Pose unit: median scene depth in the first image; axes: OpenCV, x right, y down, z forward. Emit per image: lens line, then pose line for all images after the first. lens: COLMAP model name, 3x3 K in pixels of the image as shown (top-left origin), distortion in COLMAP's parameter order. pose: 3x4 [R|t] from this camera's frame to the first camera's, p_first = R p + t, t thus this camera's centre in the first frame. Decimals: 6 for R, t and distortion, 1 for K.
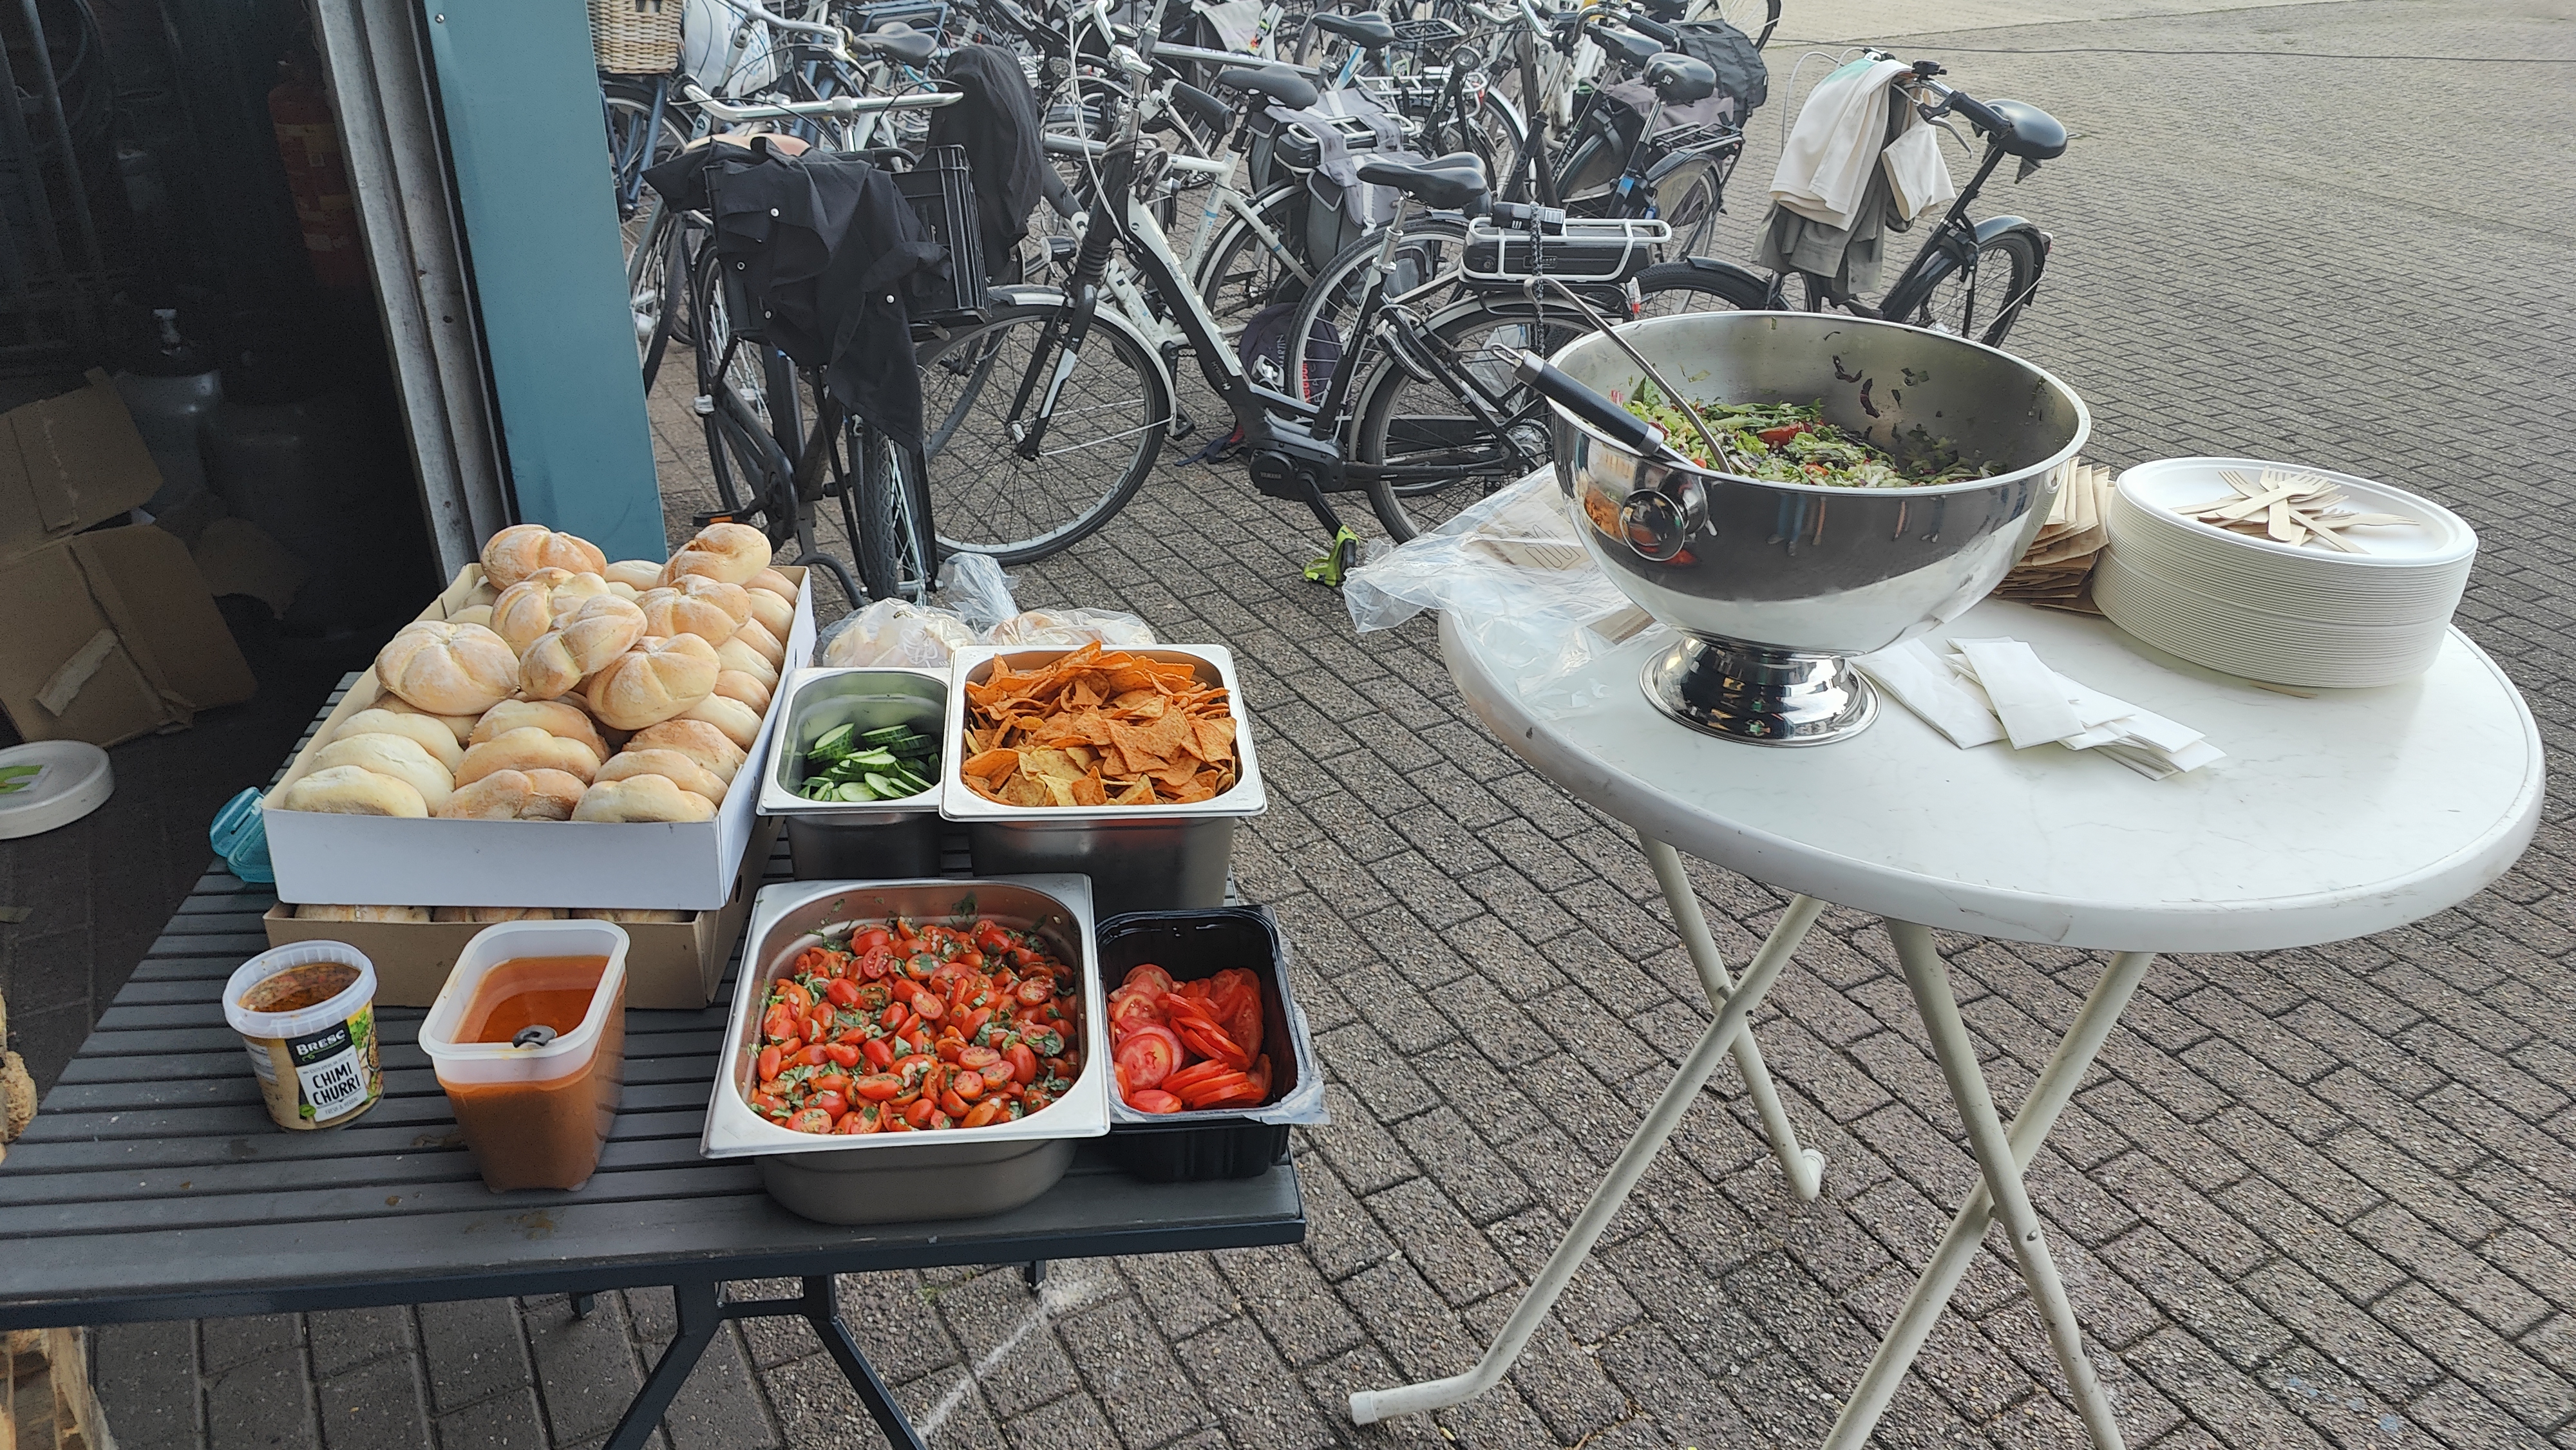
lens RADIAL K [[1763.4, 0, 1288.0], [0, 1763.4, 725.0], [0, 0, 1]] dist [0.021665, -0.043474]
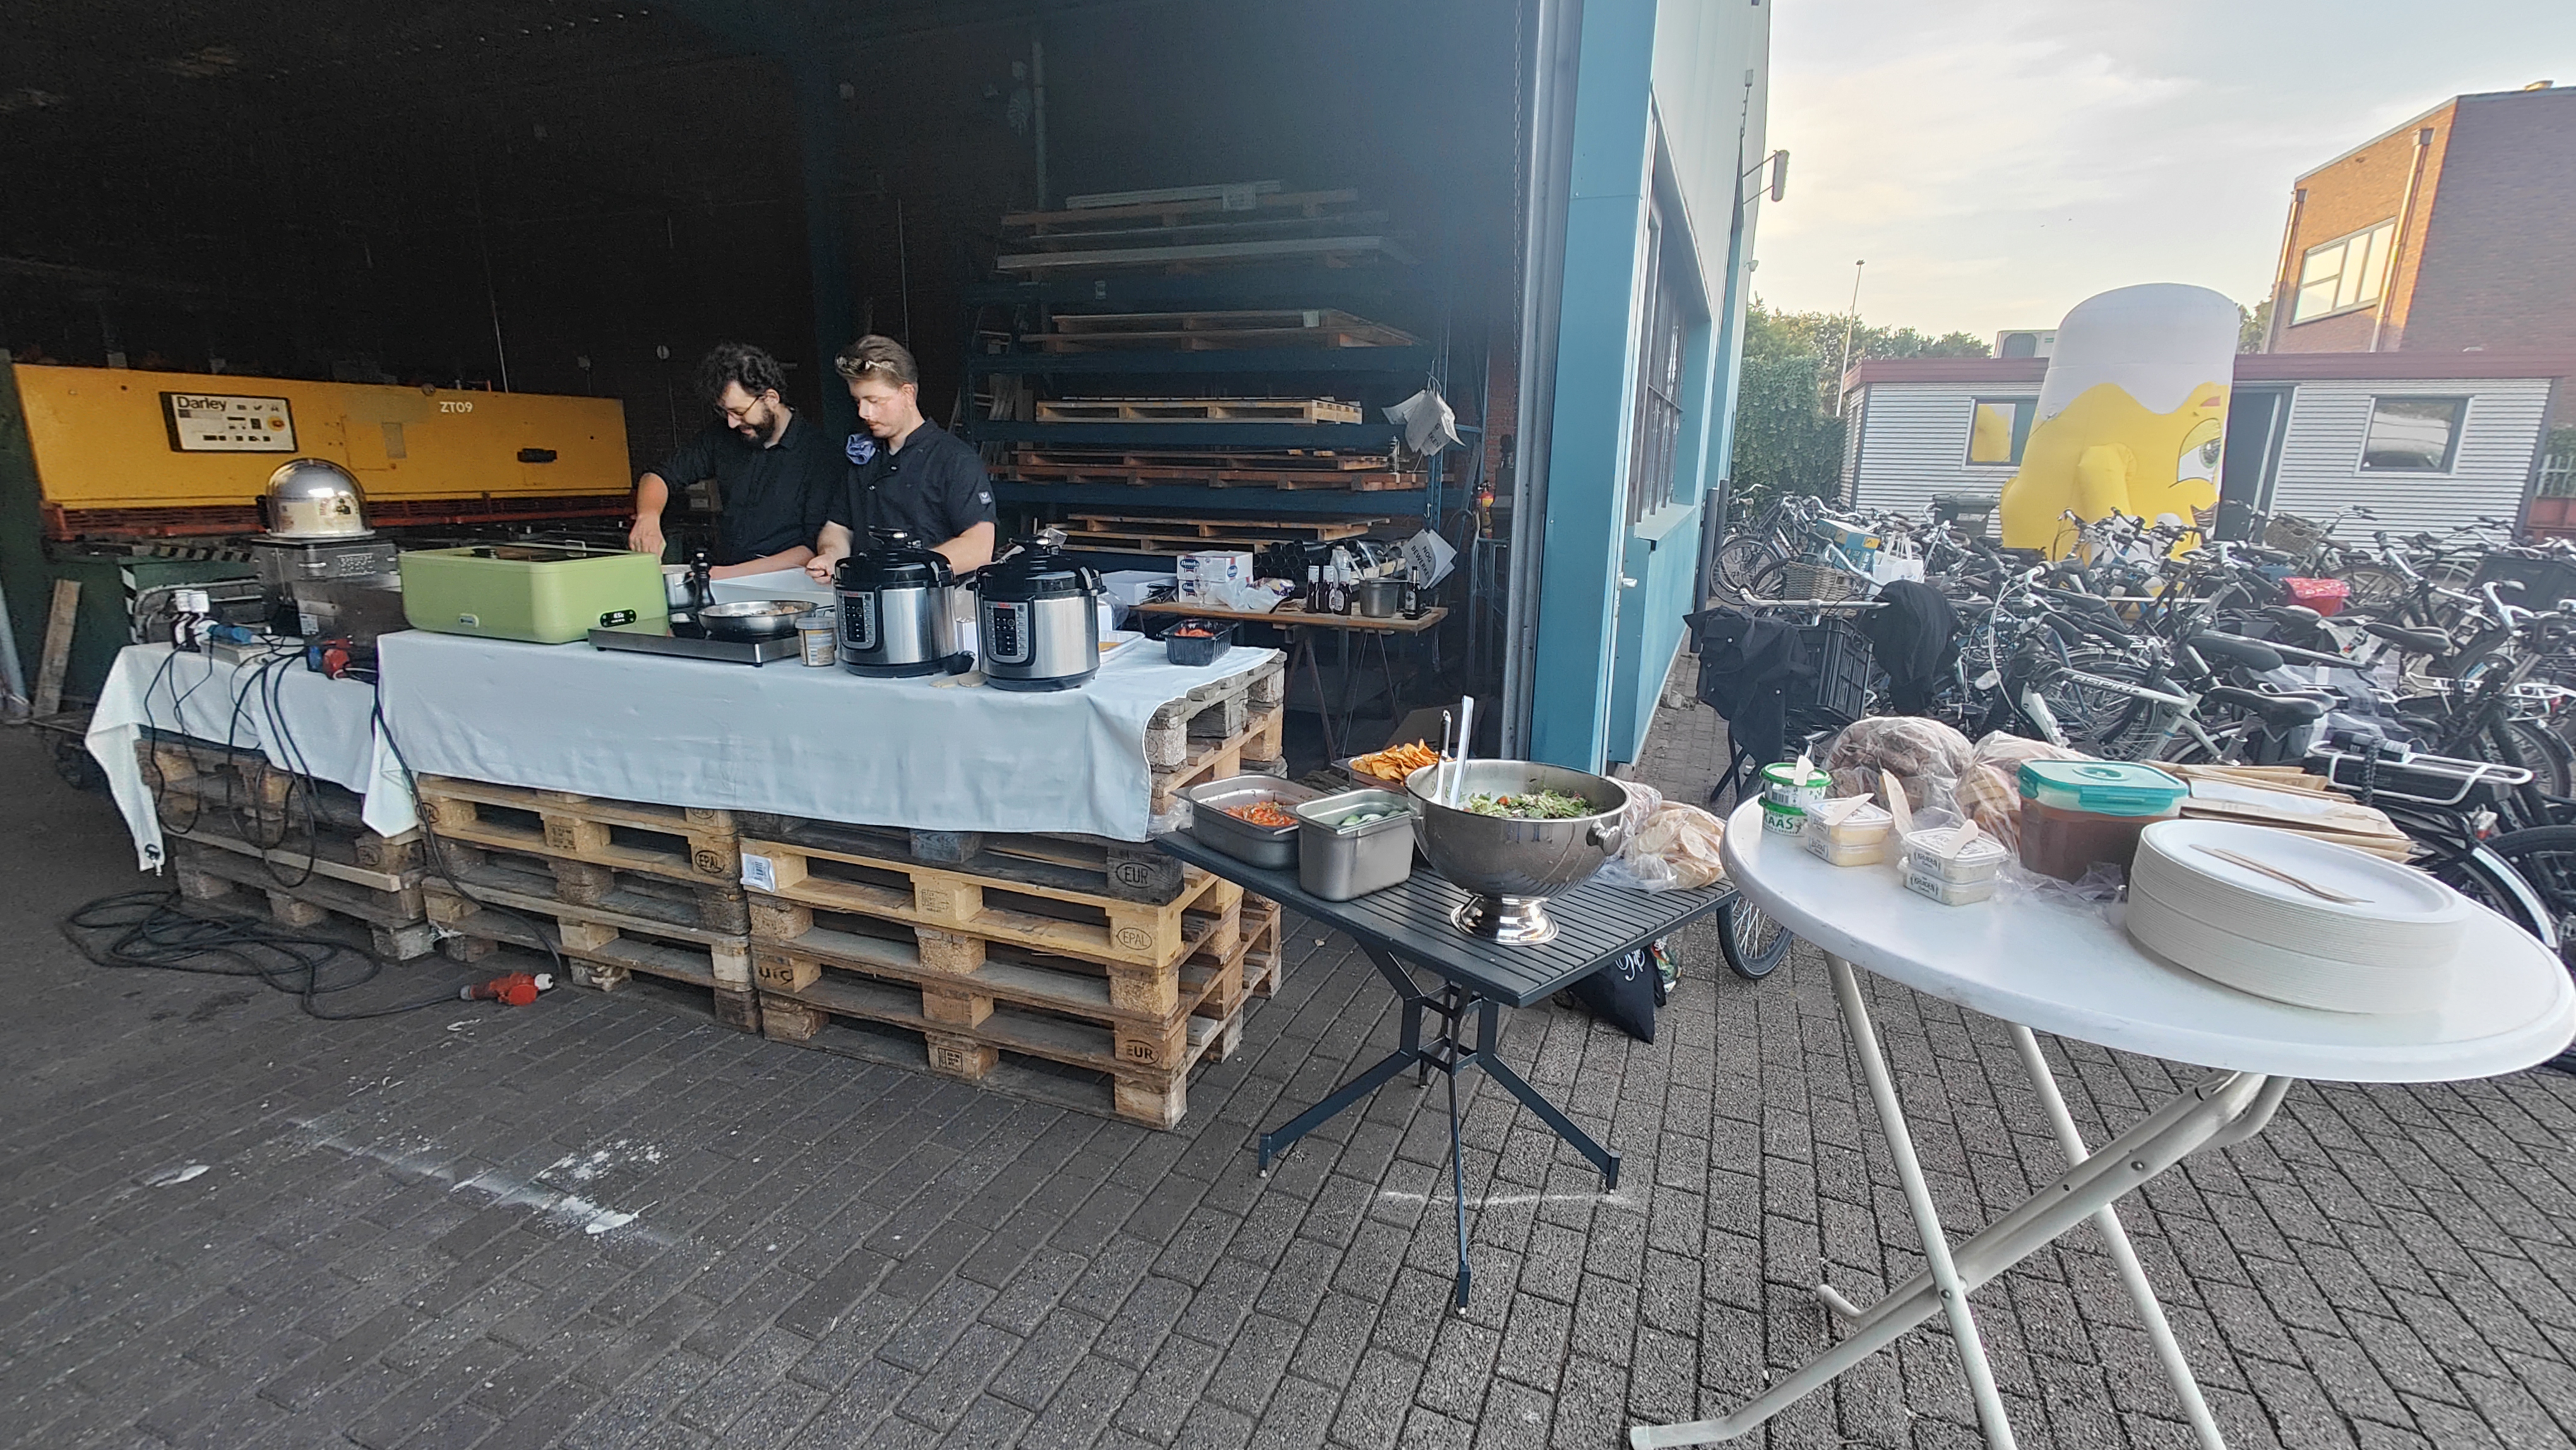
lens RADIAL K [[1132.5, 0, 1279.8], [0, 1132.5, 716.7], [0, 0, 1]] dist [-0.012872, 0.009441]
pose [[0.610848, 0.154424, -0.776542, 0.334405], [-0.374834, 0.920322, -0.111837, 0.093795], [0.697398, 0.359390, 0.620060, -0.071176]]
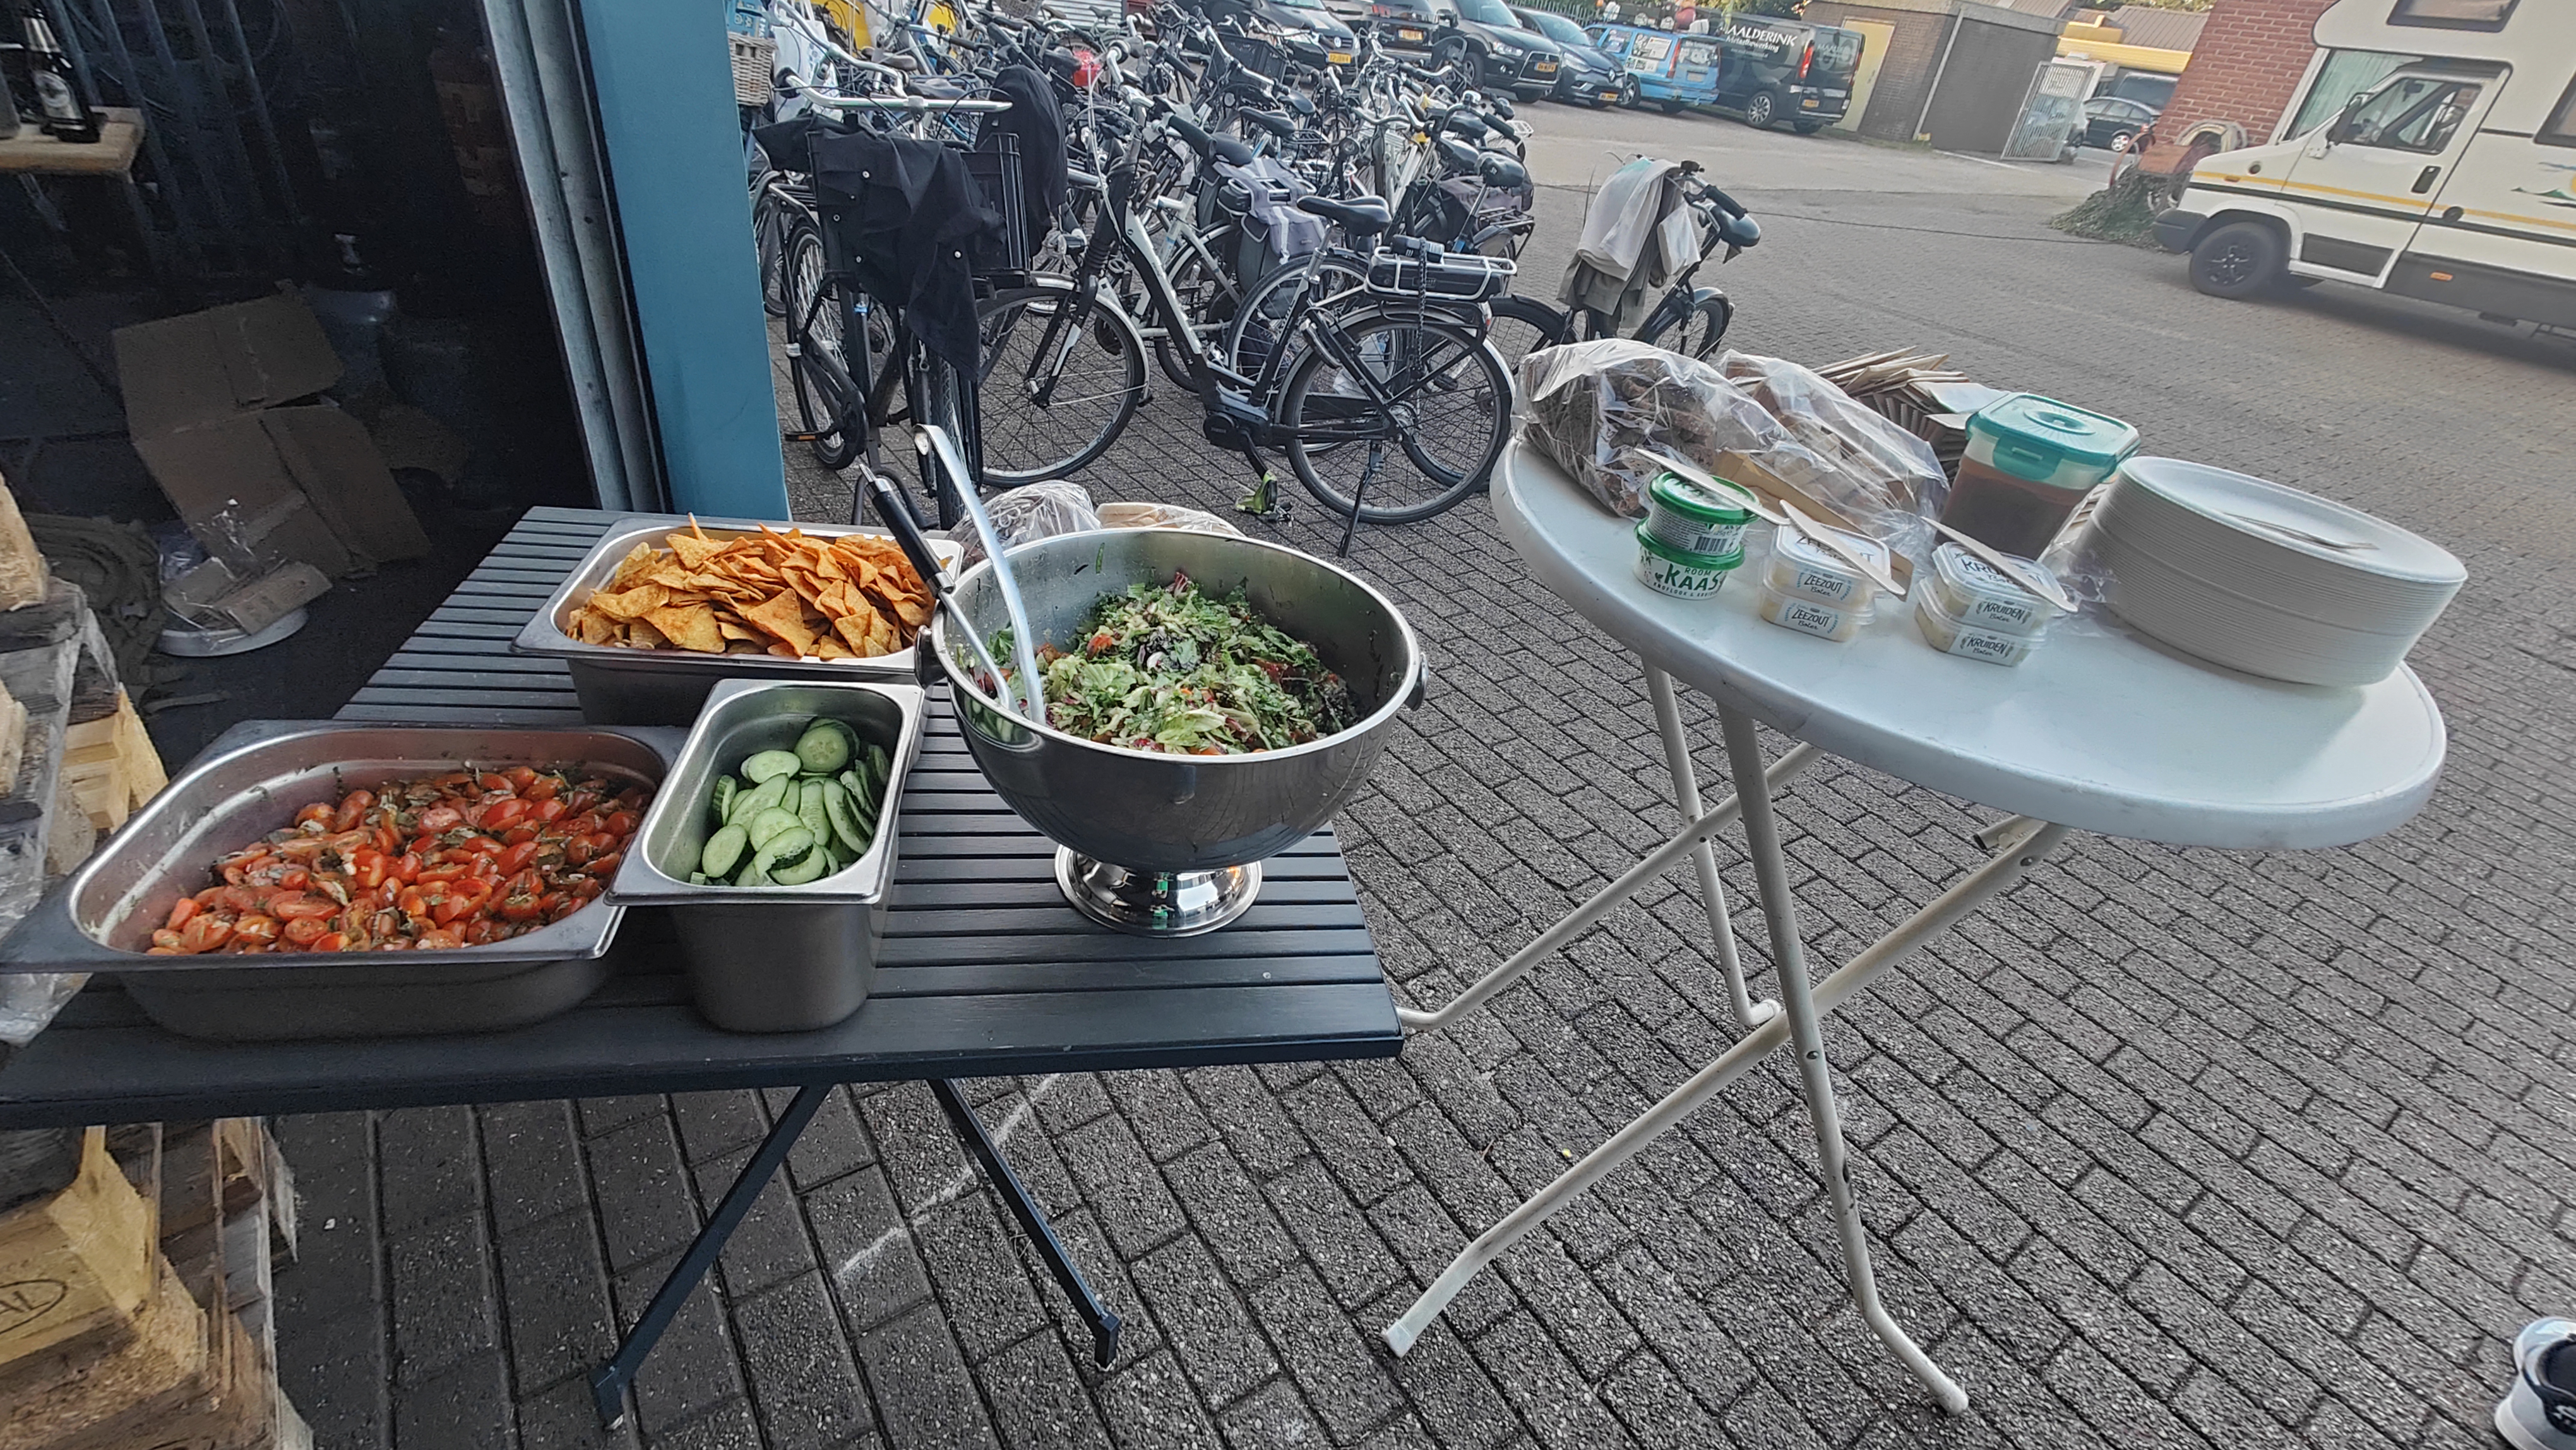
lens RADIAL K [[1132.5, 0, 1279.8], [0, 1132.5, 716.7], [0, 0, 1]] dist [-0.012872, 0.009441]
pose [[0.994029, 0.030905, 0.104652, -0.061809], [-0.039175, 0.996190, 0.077912, 0.013910], [-0.101846, -0.081546, 0.991452, 0.131121]]
